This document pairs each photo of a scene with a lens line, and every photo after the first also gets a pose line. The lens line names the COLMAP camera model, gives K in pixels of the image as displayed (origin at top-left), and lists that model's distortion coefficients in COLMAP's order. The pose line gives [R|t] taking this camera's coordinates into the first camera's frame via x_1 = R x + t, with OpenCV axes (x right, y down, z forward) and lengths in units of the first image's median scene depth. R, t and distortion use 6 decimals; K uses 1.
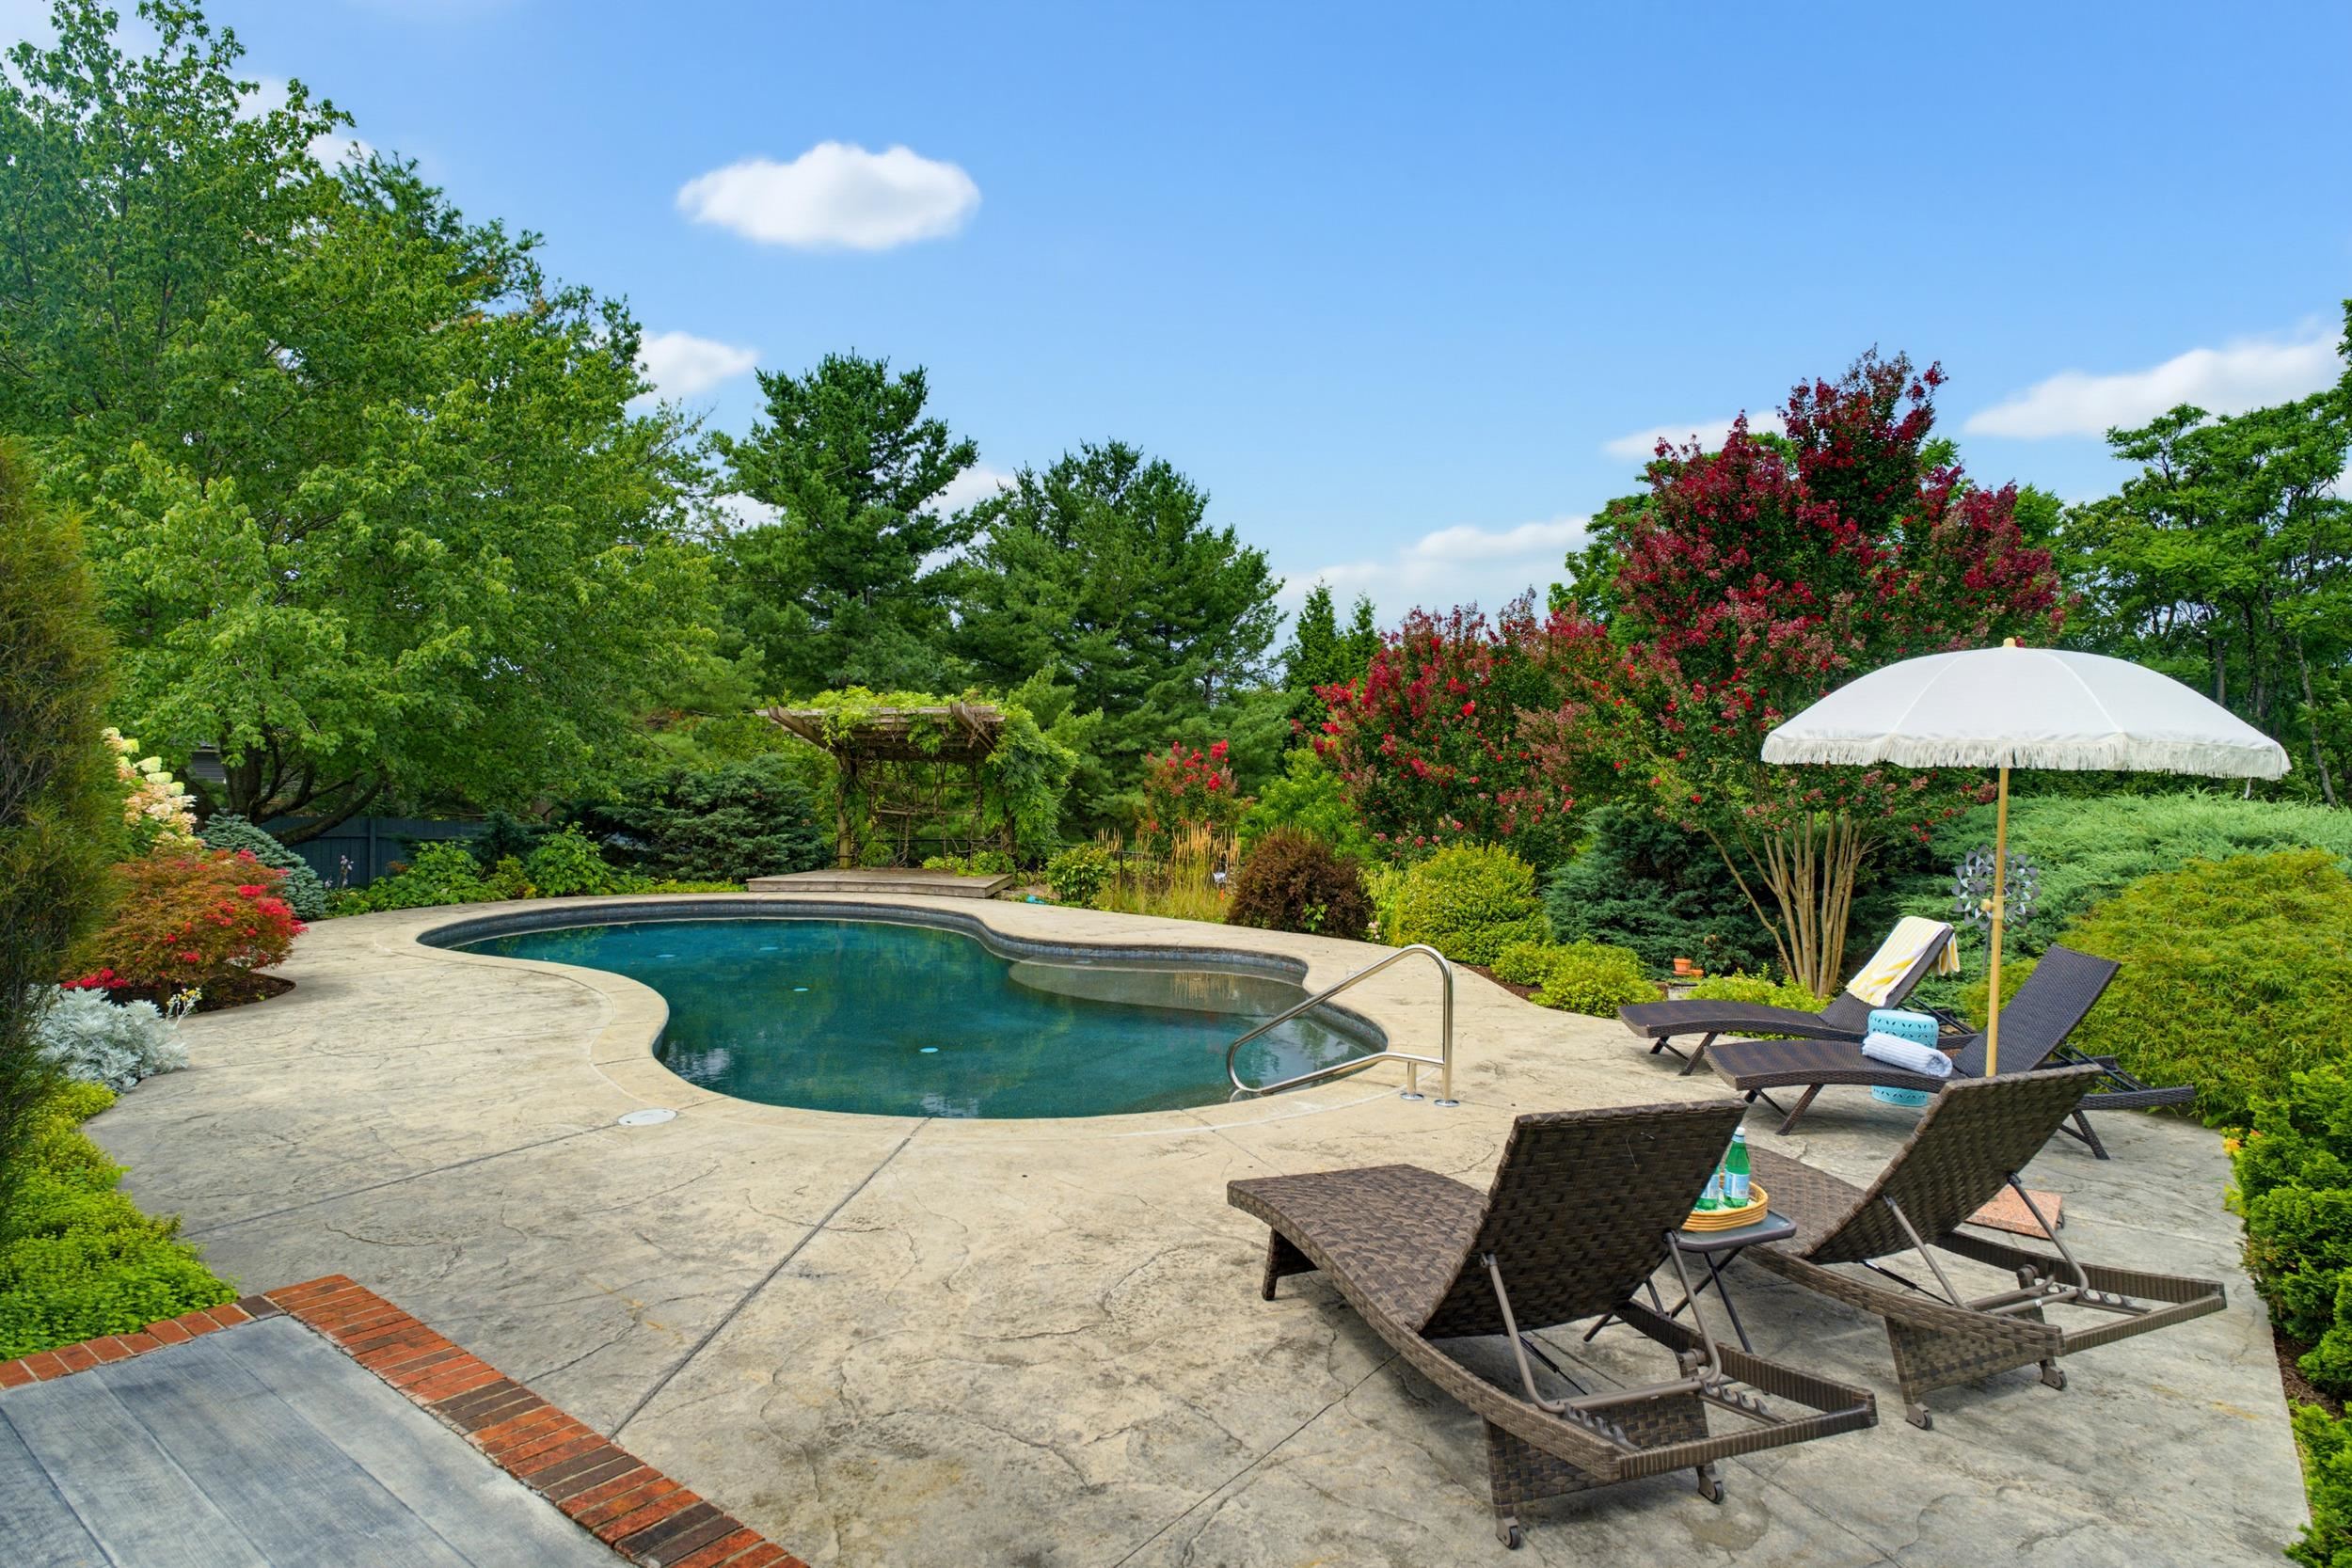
lens RADIAL K [[1263.6, 0, 1176.0], [0, 1263.6, 789.8], [0, 0, 1]] dist [-0.002380, -0.000139]
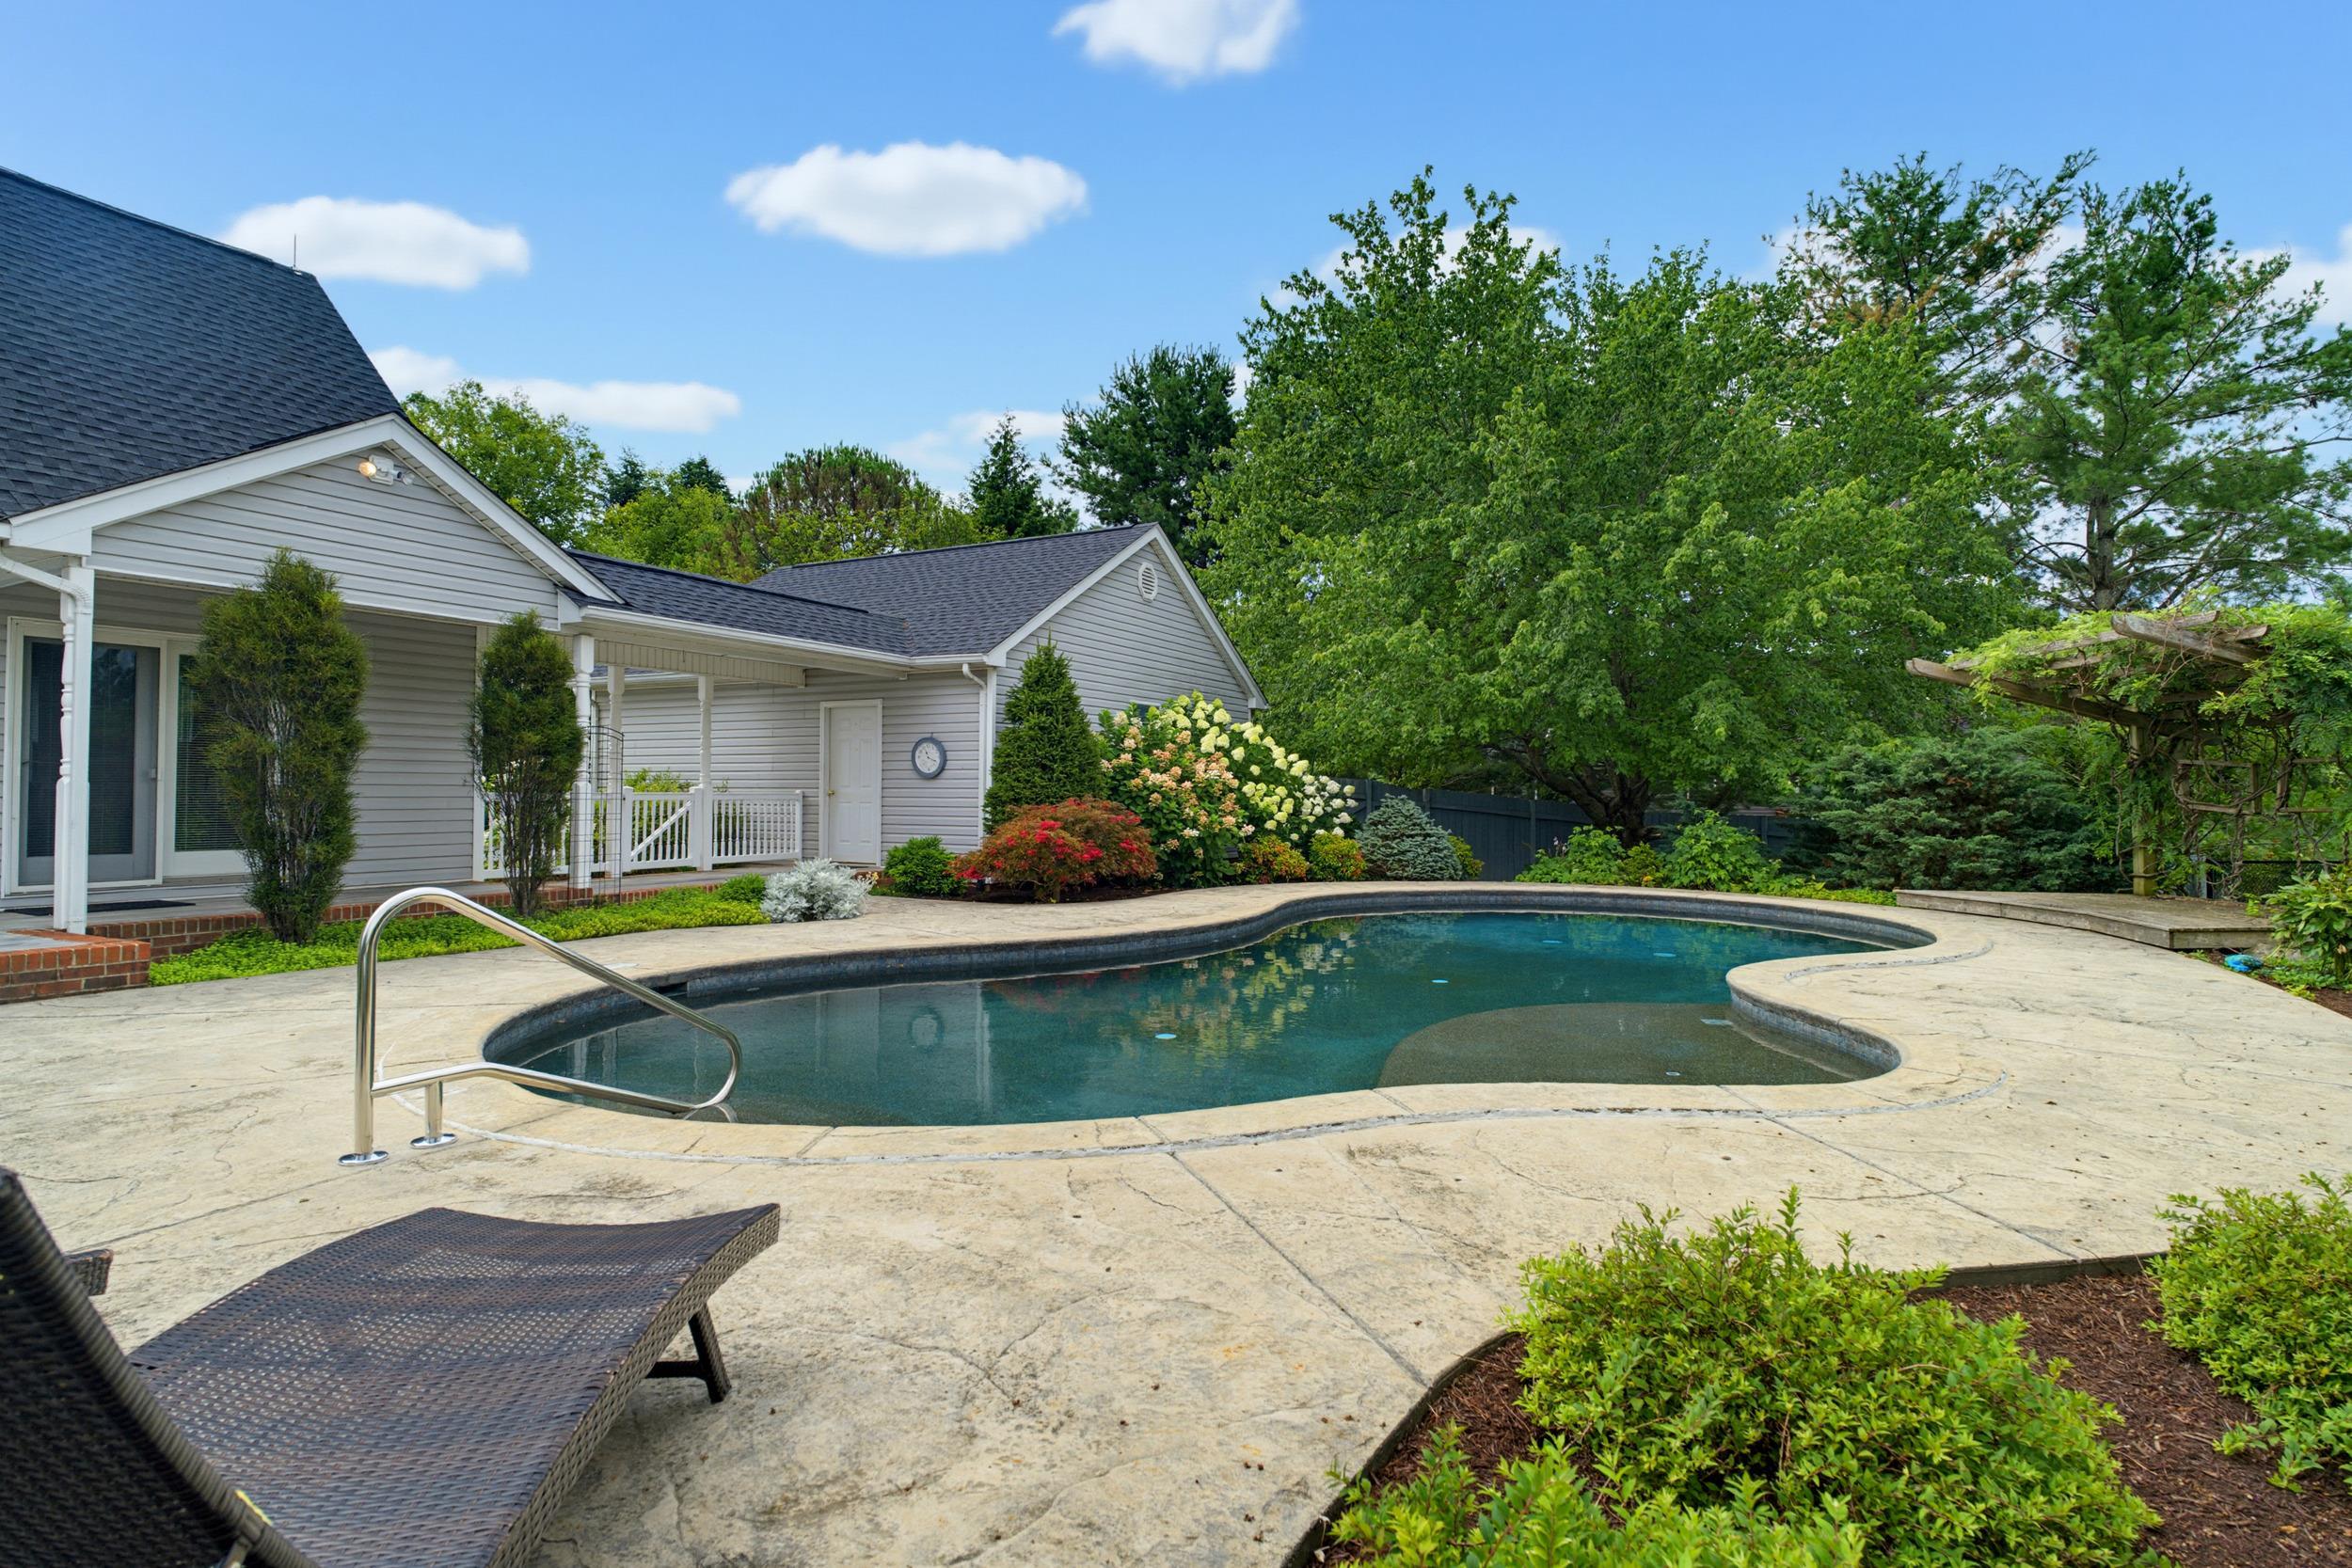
lens RADIAL K [[1155.4, 0, 1176.0], [0, 1155.4, 762.8], [0, 0, 1]] dist [0.031516, -0.016602]
pose [[0.159012, -0.036312, -0.986609, 0.285166], [-0.017741, 0.999057, -0.039630, 0.029517], [0.987117, 0.023805, 0.158218, 0.452640]]
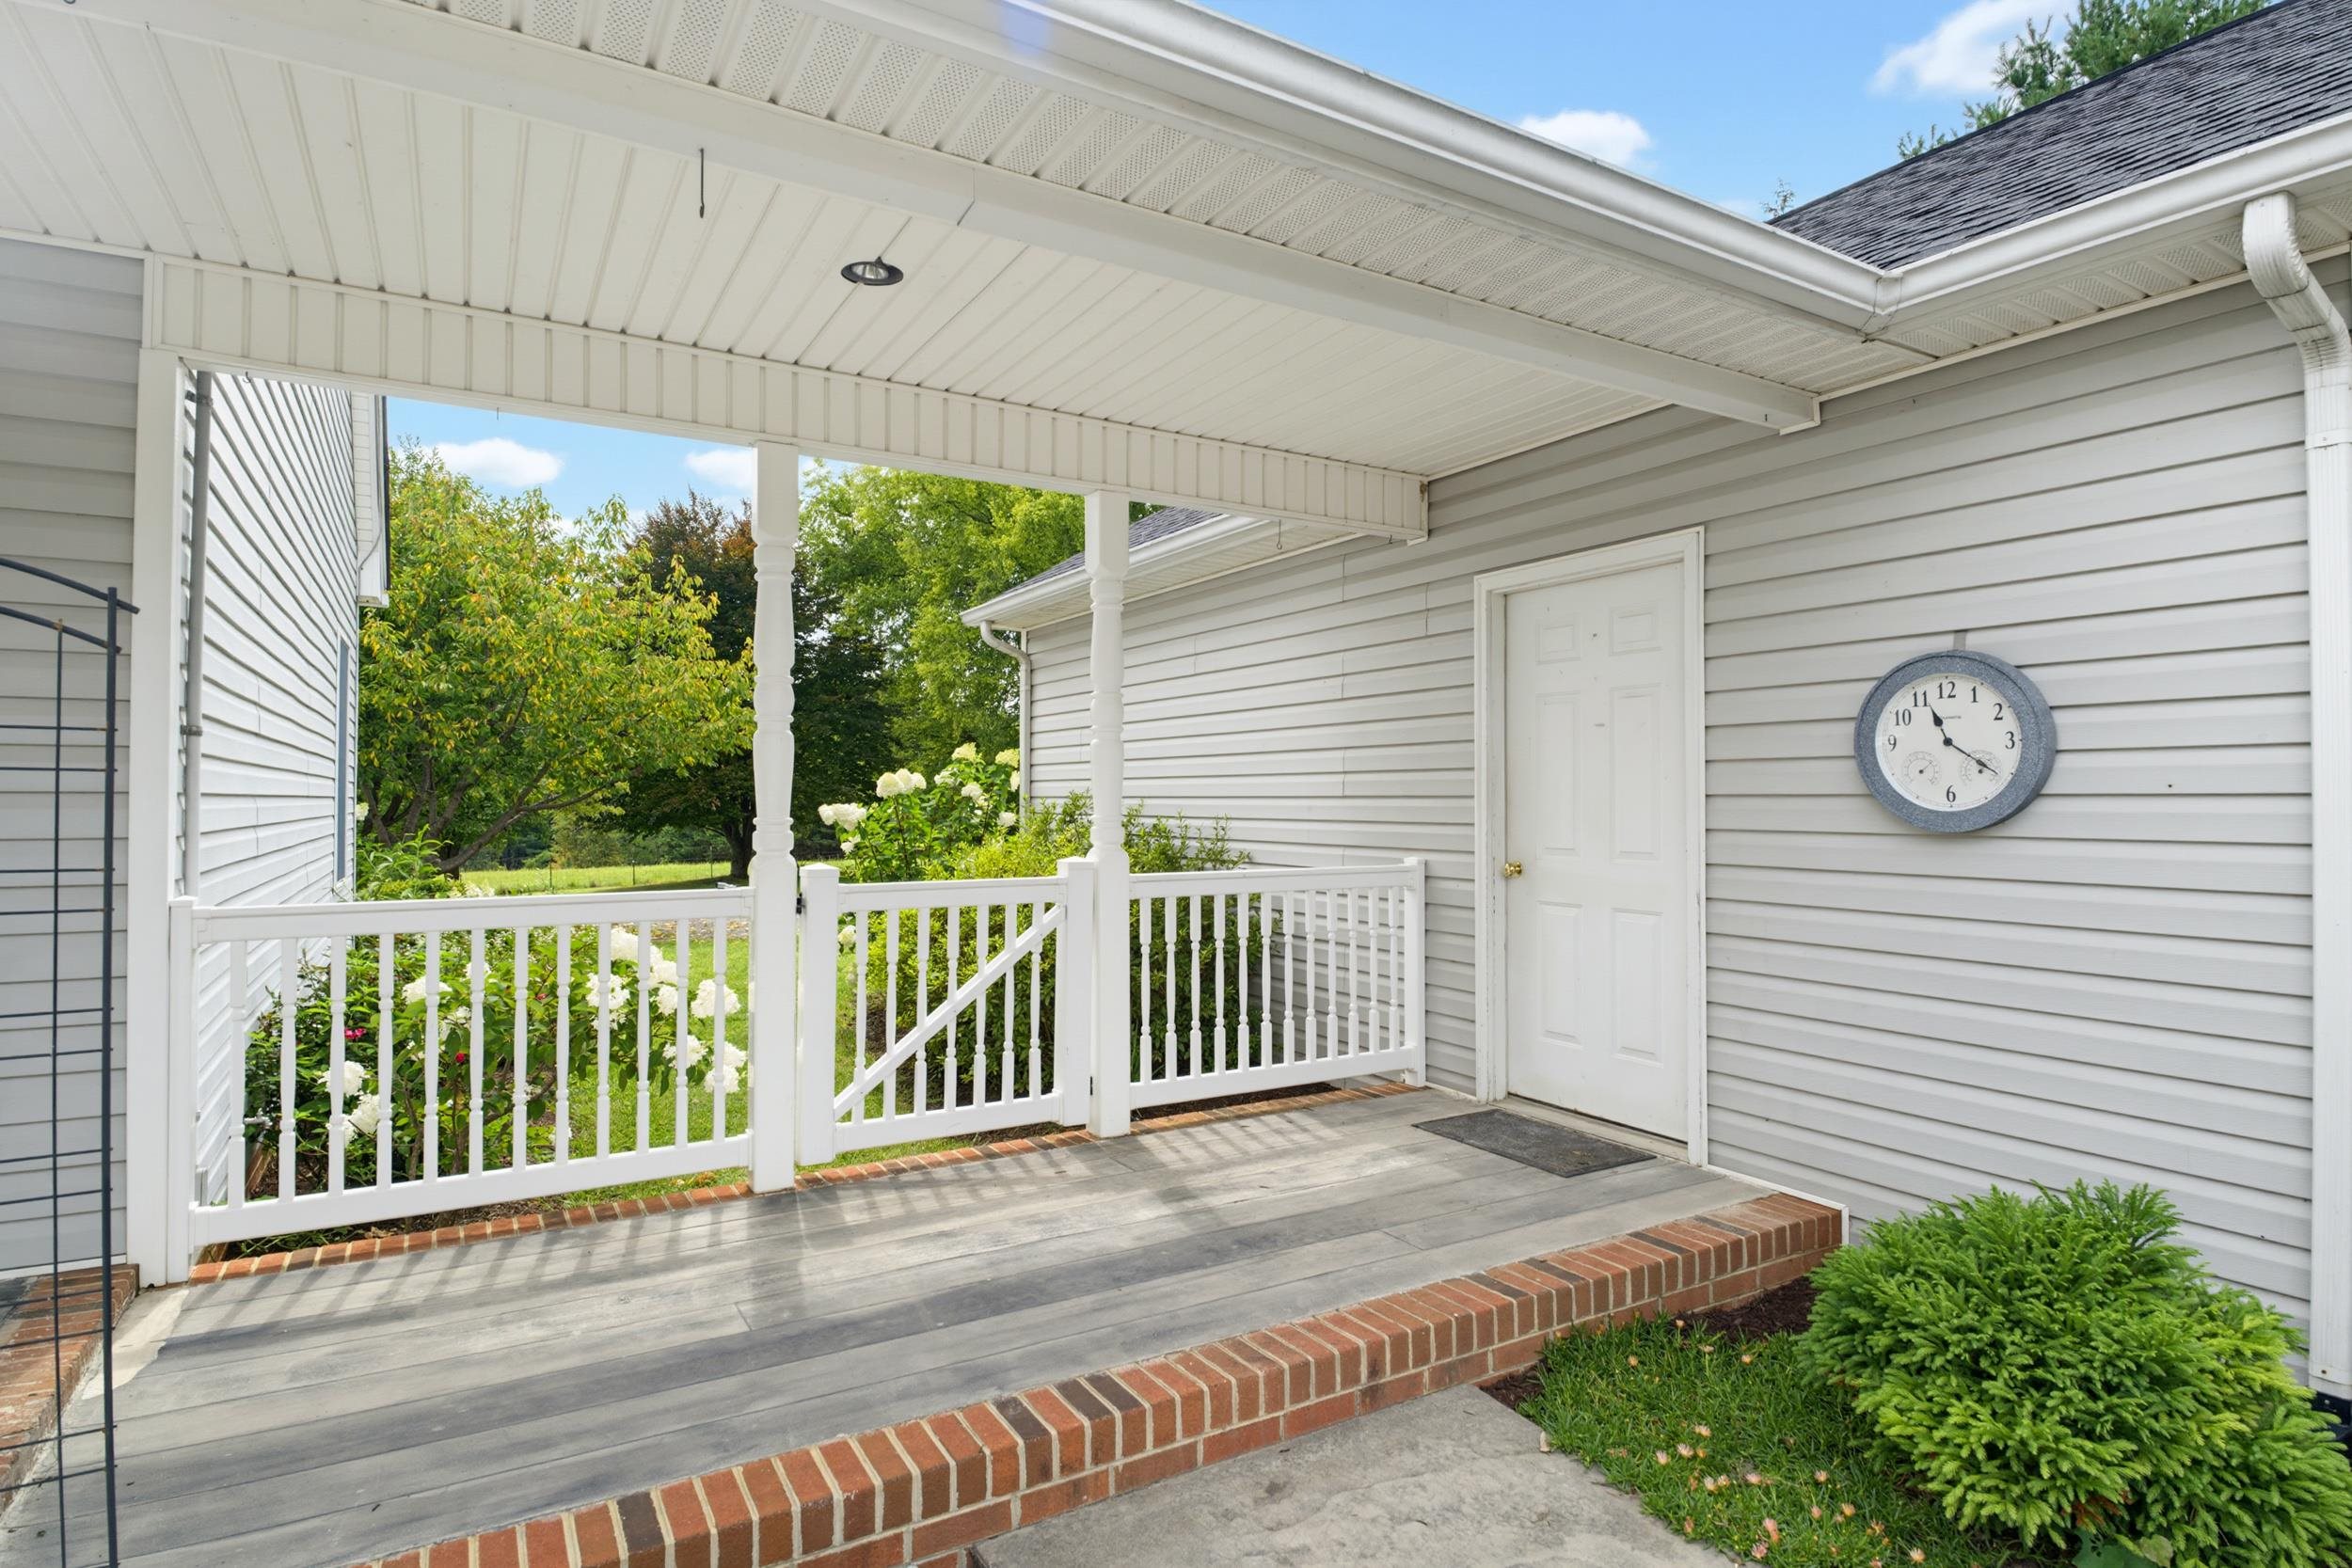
lens RADIAL K [[1241.1, 0, 1176.0], [0, 1241.1, 784.0], [0, 0, 1]] dist [-0.000066, -0.000030]
pose [[-0.368974, -0.023189, -0.929150, -0.285047], [-0.020115, 0.999654, -0.016961, 0.010157], [0.929222, 0.012432, -0.369313, 0.373427]]
